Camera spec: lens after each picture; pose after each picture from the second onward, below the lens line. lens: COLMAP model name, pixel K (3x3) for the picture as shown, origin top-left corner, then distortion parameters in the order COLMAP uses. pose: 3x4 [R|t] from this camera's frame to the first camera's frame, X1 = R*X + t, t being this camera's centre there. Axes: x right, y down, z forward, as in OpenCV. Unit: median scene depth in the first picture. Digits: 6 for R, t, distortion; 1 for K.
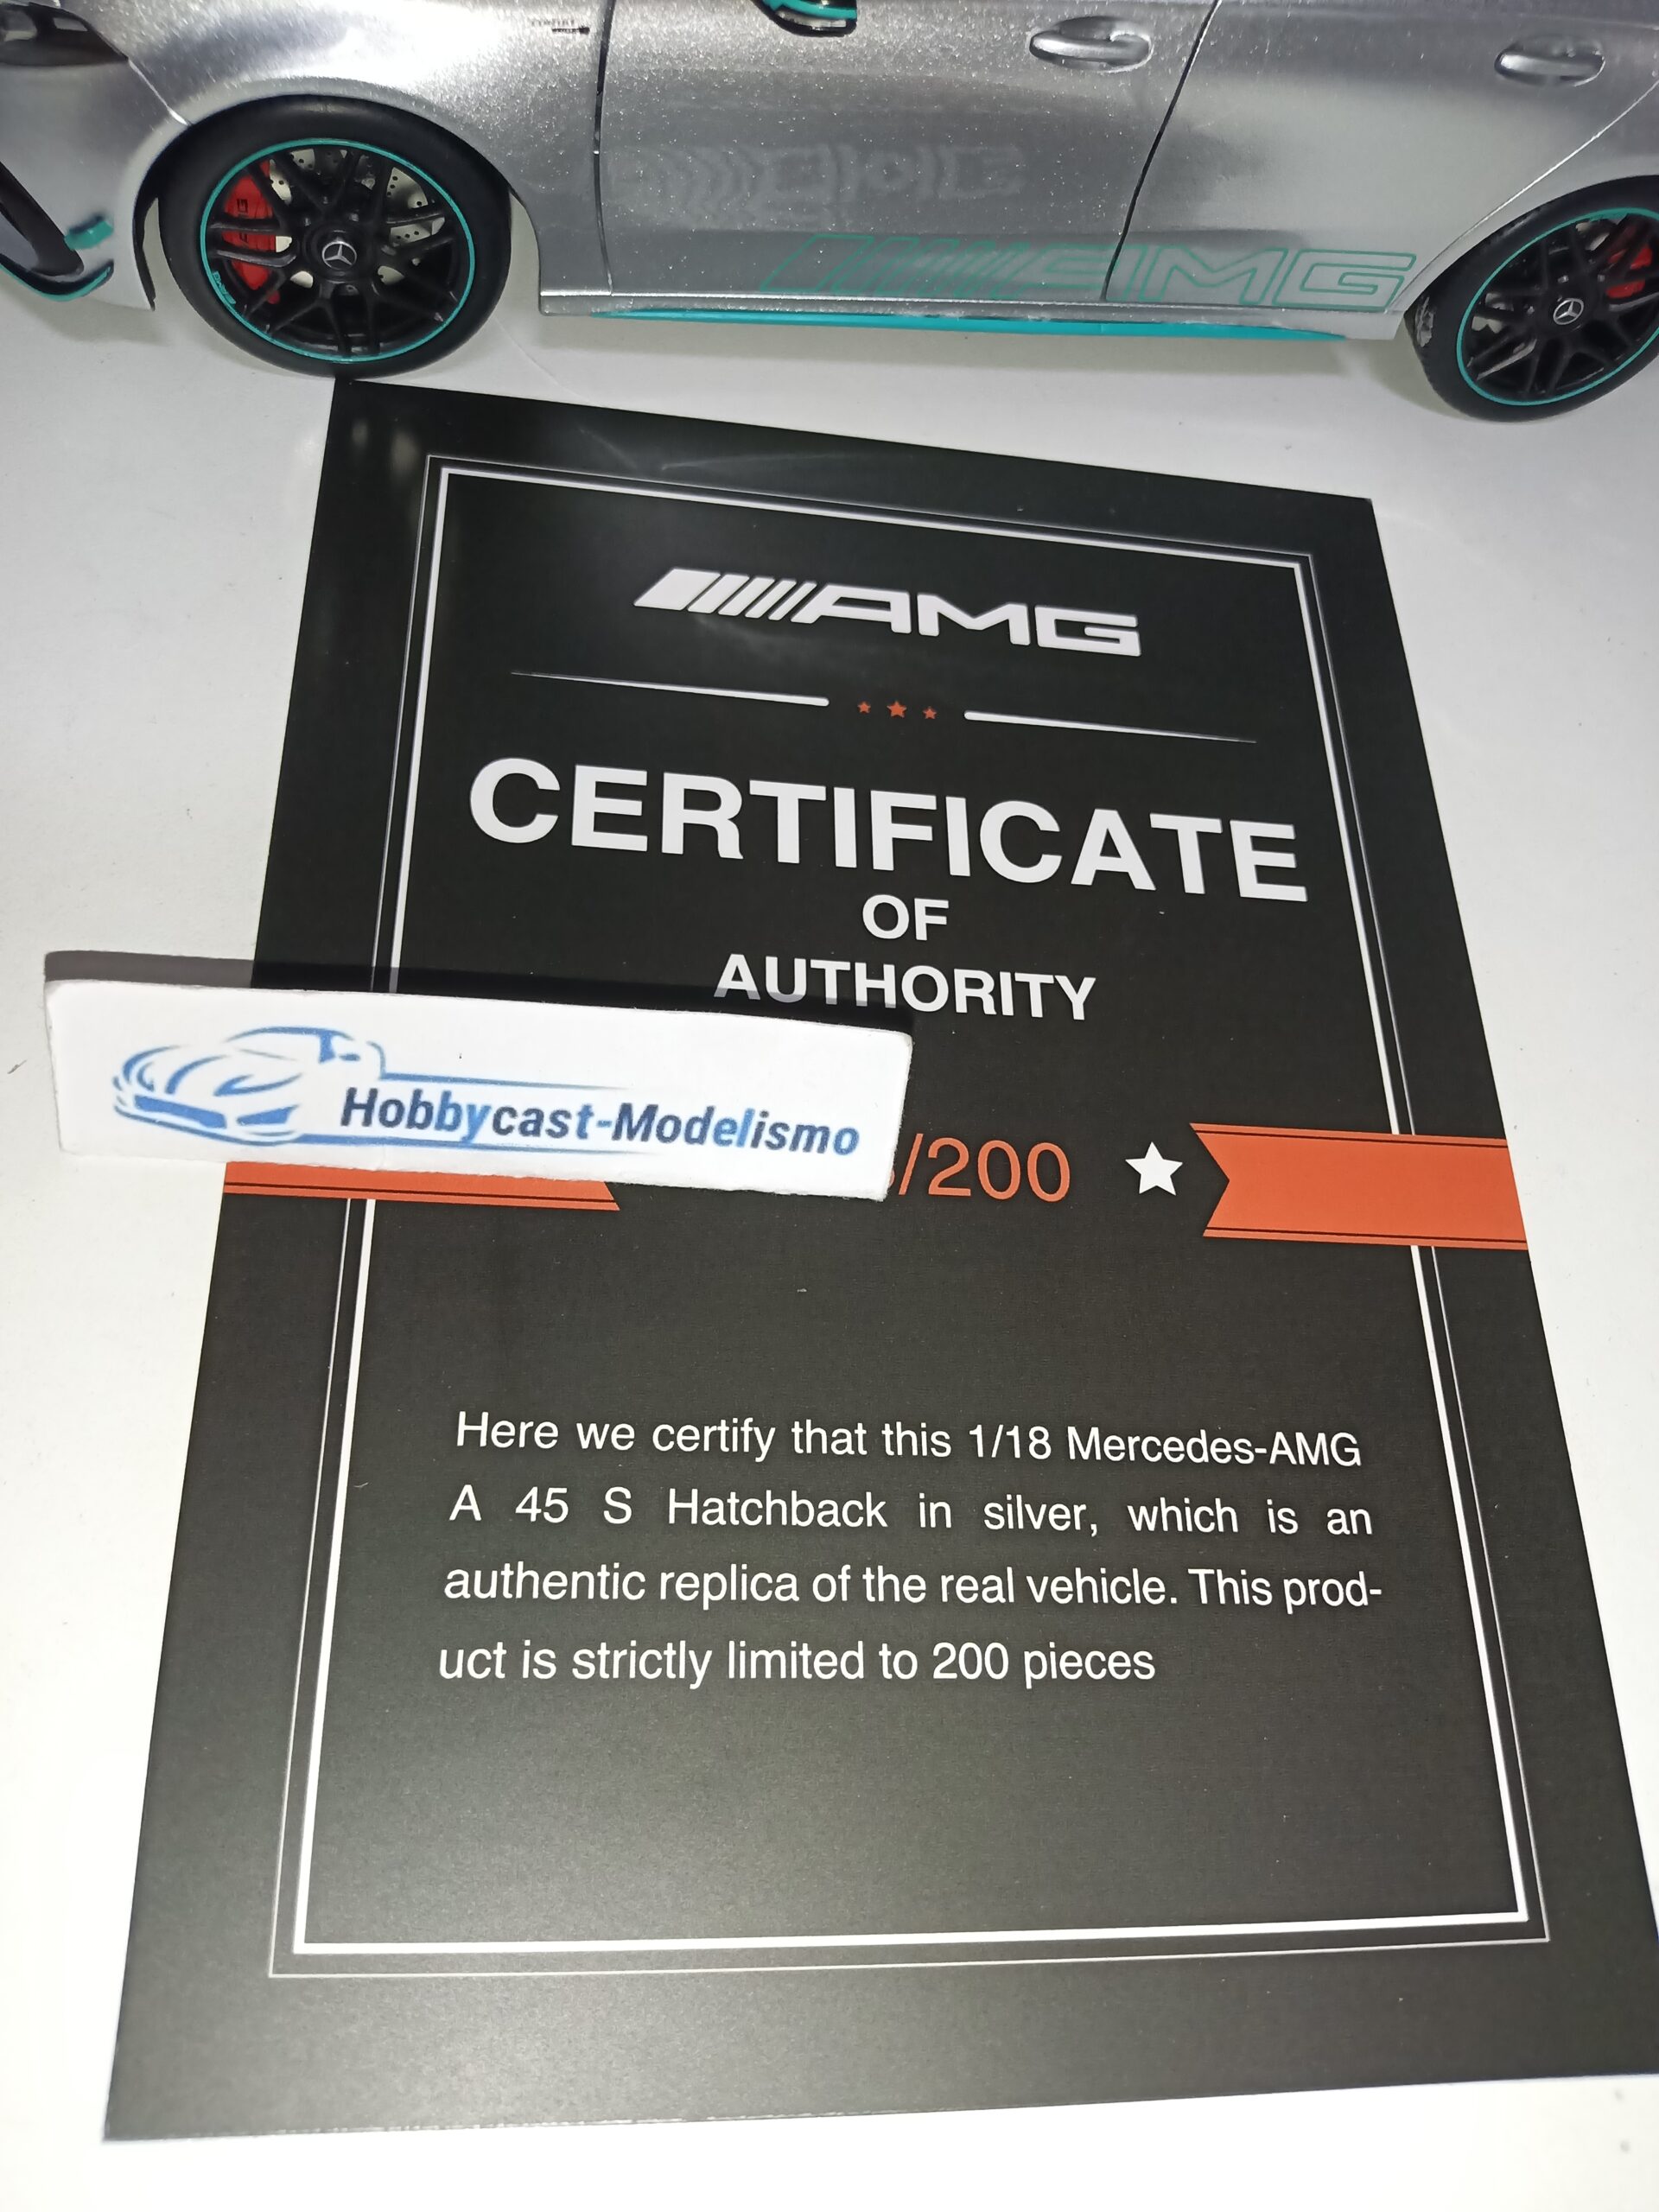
lens RADIAL K [[1771.7, 0, 828.3], [0, 1771.7, 1141.8], [0, 0, 1]] dist [0.030271, -0.108294]
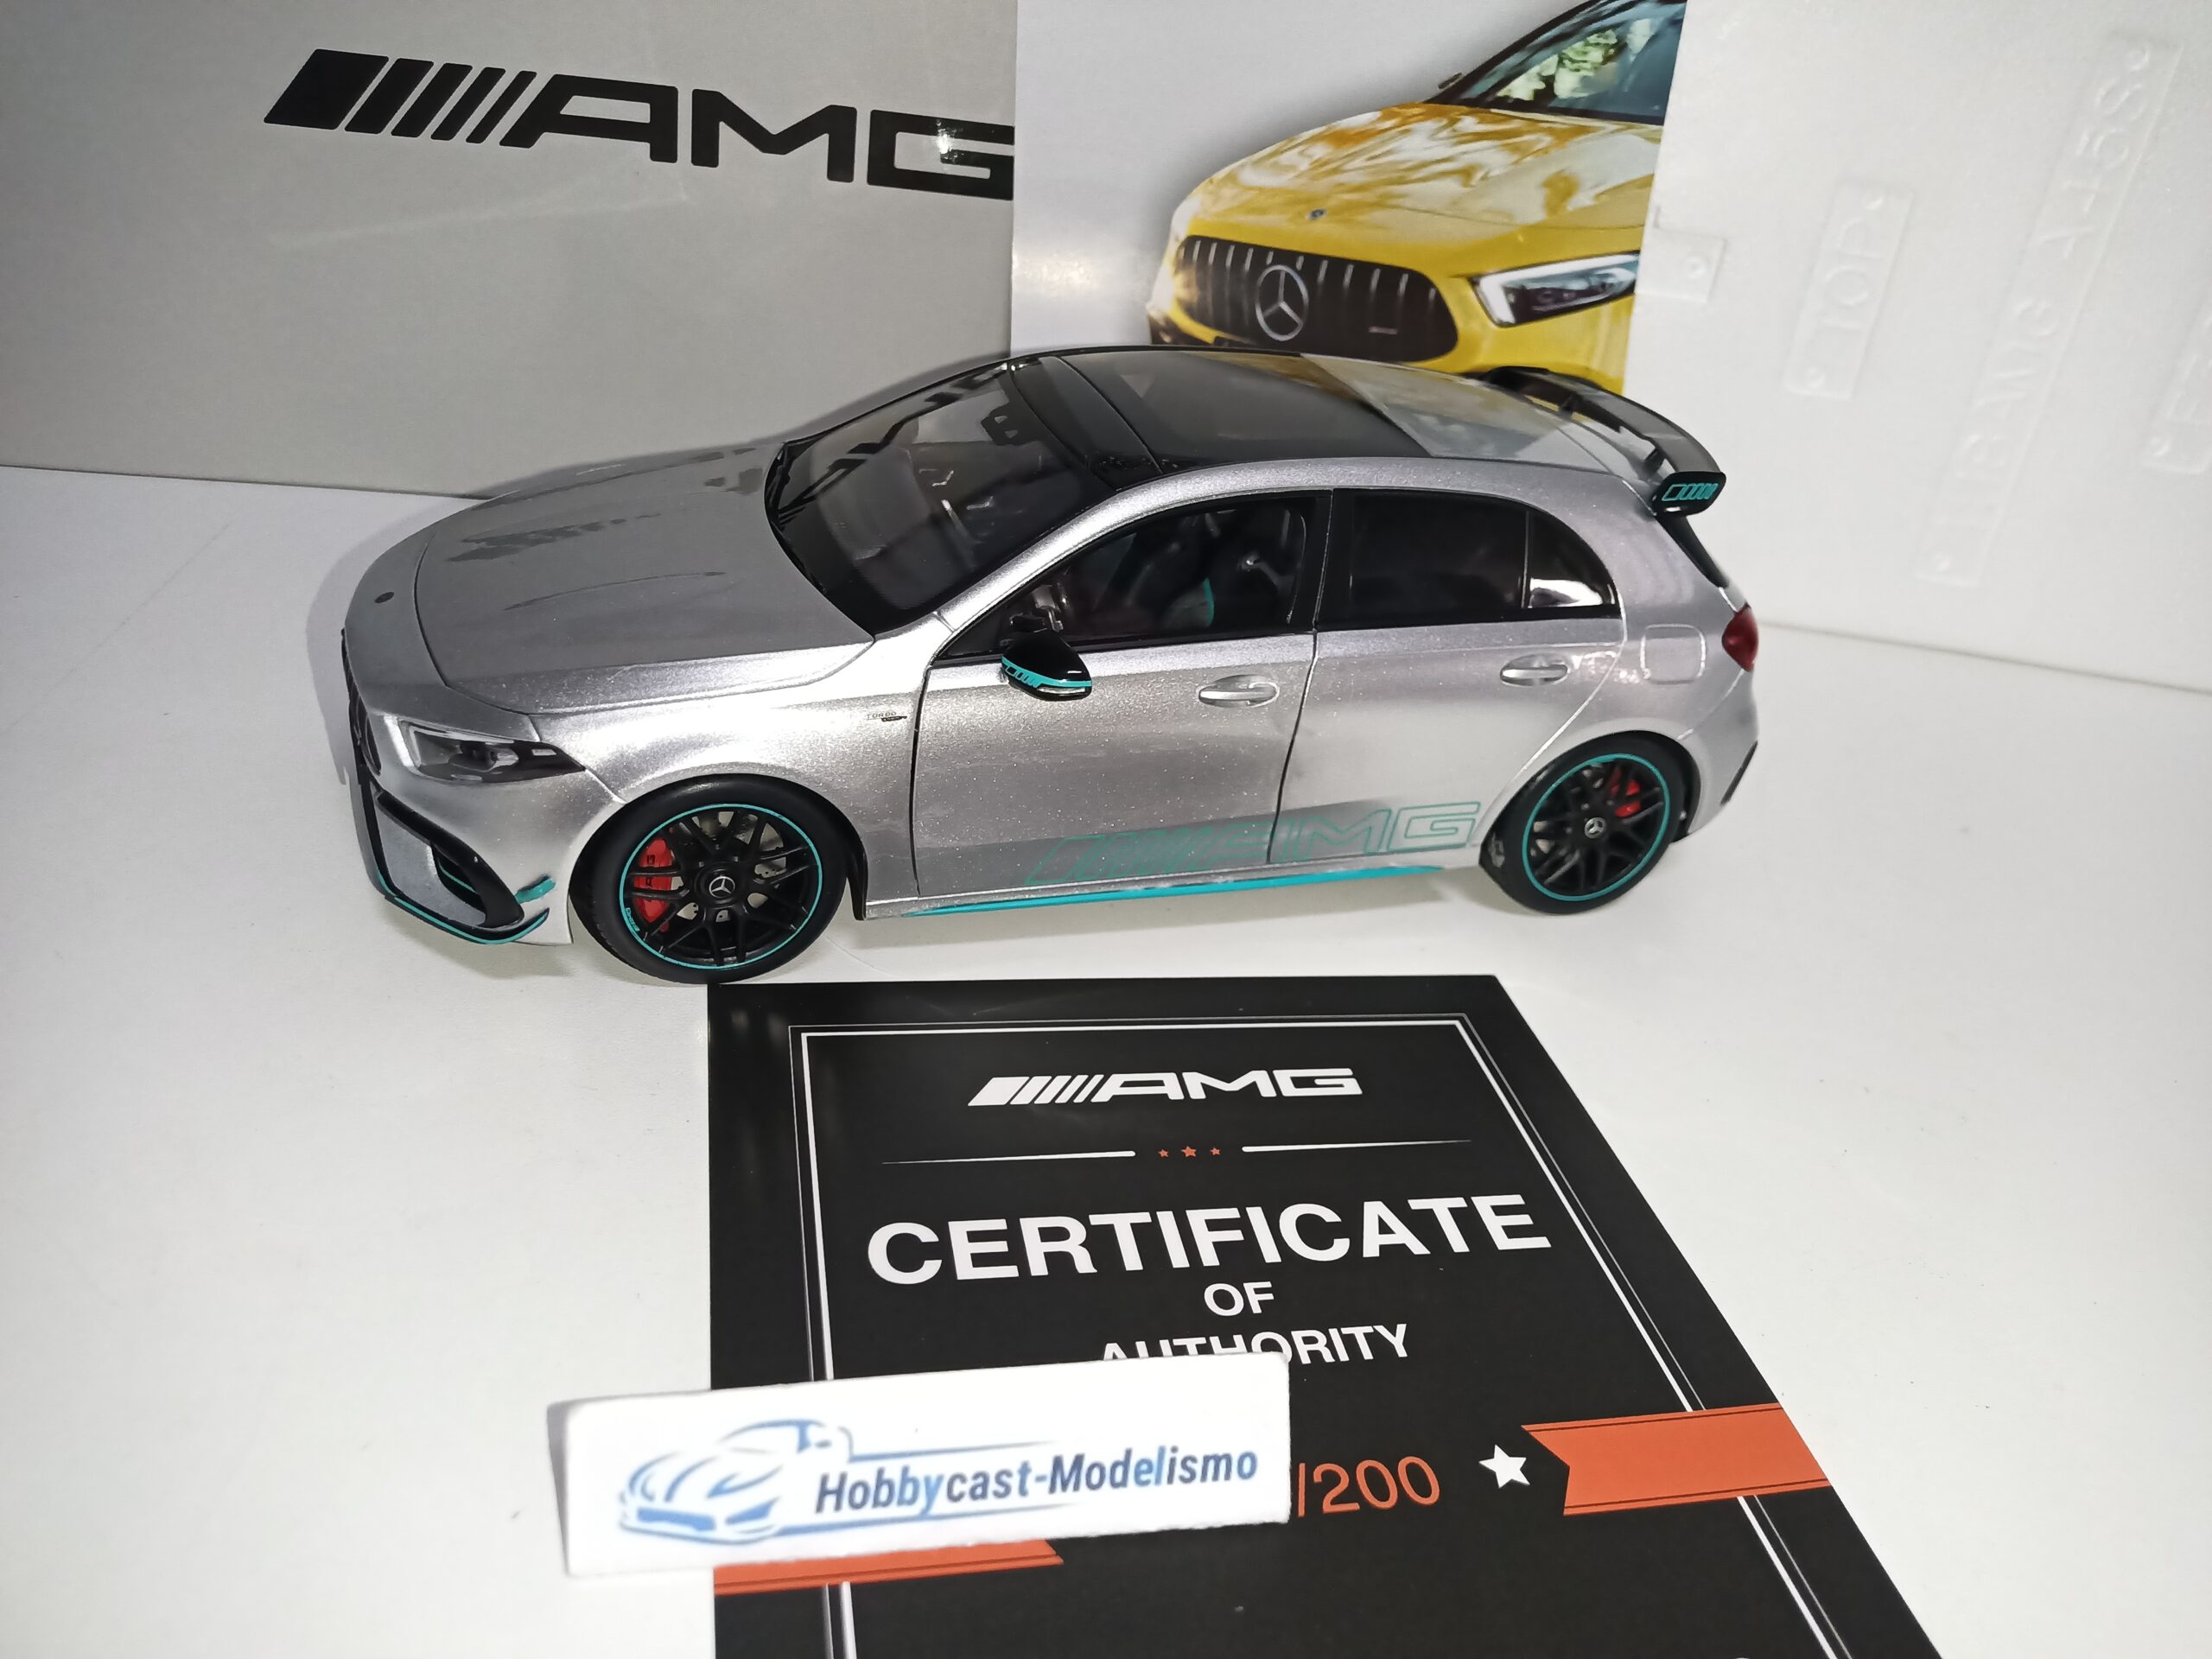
lens RADIAL K [[1771.7, 0, 1106.0], [0, 1771.7, 829.5], [0, 0, 1]] dist [0.030271, -0.108294]
pose [[0.982646, -0.128345, 0.133922, -0.161227], [0.180518, 0.827765, -0.531243, 0.225884], [-0.042673, 0.546199, 0.836568, -0.163417]]
